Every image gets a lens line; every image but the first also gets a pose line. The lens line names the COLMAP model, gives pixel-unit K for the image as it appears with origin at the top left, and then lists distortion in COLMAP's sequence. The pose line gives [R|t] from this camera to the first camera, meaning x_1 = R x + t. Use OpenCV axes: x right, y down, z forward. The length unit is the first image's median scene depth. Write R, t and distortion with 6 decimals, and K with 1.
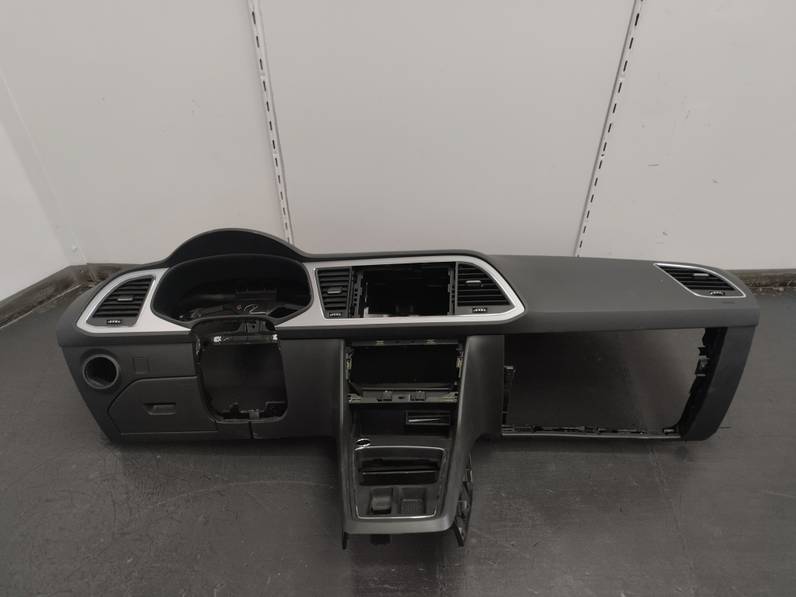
lens RADIAL K [[665.7, 0, 398.5], [0, 665.7, 301.1], [0, 0, 1]] dist [0.059929, -0.093270]
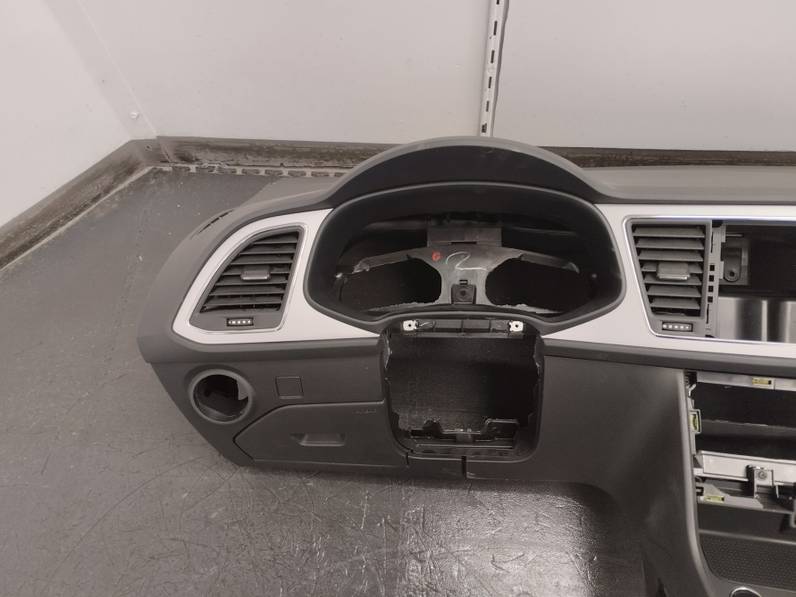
lens RADIAL K [[665.7, 0, 393.5], [0, 665.7, 306.8], [0, 0, 1]] dist [0.059929, -0.093270]
pose [[0.996666, 0.027676, -0.076750, -0.258072], [-0.001371, 0.946256, 0.323416, -0.148612], [0.081576, -0.322233, 0.943139, 0.506264]]
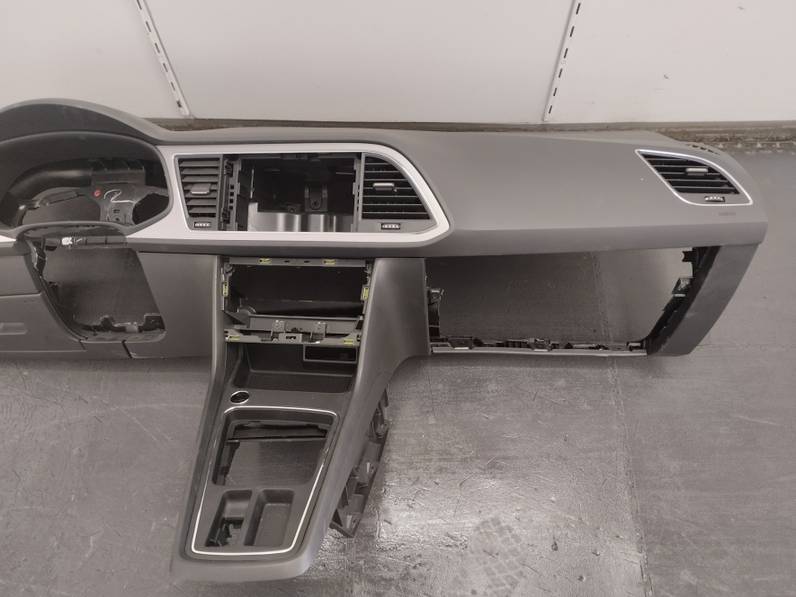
lens RADIAL K [[665.7, 0, 403.3], [0, 665.7, 305.1], [0, 0, 1]] dist [0.059929, -0.093270]
pose [[0.999993, -0.001852, 0.003369, 0.124104], [0.000670, 0.946923, 0.321460, -0.131070], [-0.003786, -0.321455, 0.946917, 0.252953]]
